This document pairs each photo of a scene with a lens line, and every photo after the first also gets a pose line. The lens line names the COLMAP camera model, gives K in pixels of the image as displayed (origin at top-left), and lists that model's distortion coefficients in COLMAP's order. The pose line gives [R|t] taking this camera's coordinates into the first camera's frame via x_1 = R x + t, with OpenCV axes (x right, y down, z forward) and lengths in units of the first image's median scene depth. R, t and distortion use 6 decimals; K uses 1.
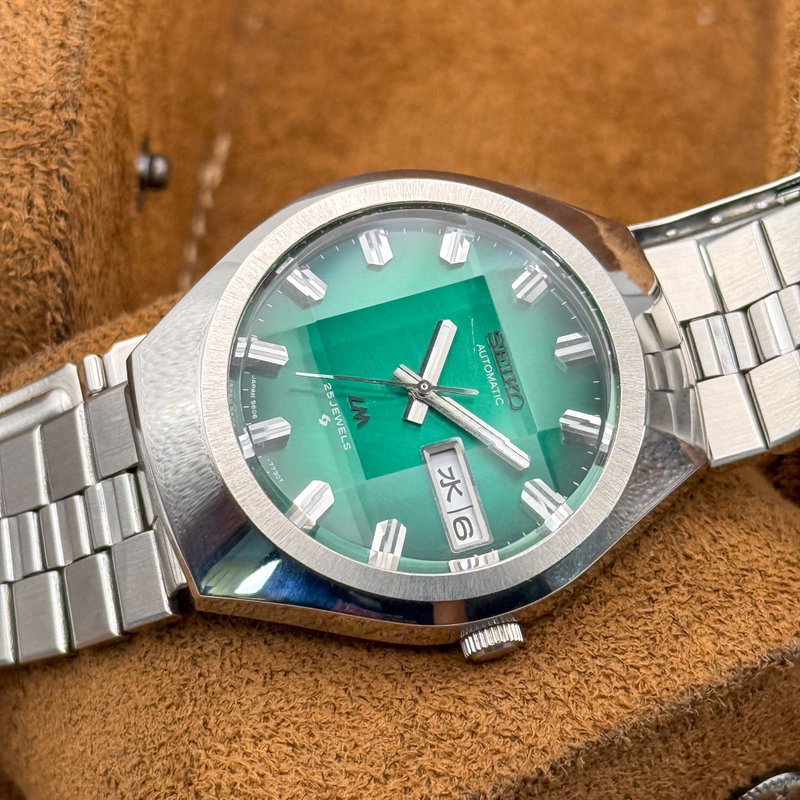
lens RADIAL K [[2866.4, 0, 400.0], [0, 2866.4, 400.0], [0, 0, 1]] dist [-0.086401, -0.239670]
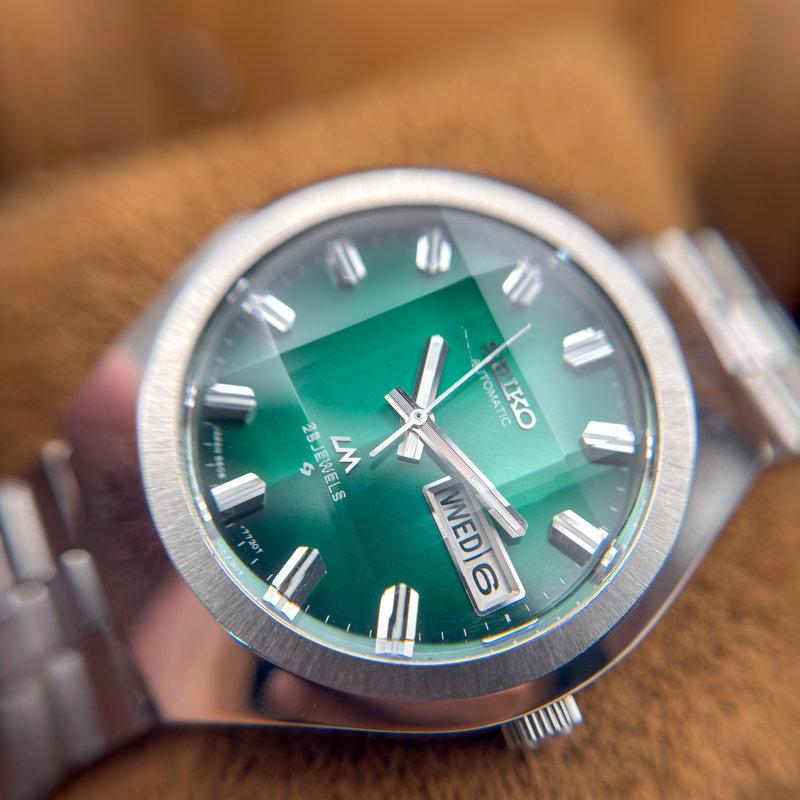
lens RADIAL K [[751.5, 0, 400.0], [0, 751.5, 400.0], [0, 0, 1]] dist [0.000834, 0.000287]
pose [[0.992976, -0.118177, -0.005733, 0.004736], [0.118182, 0.992992, 0.000556, -0.010057], [0.005627, -0.001230, 0.999983, 0.780932]]
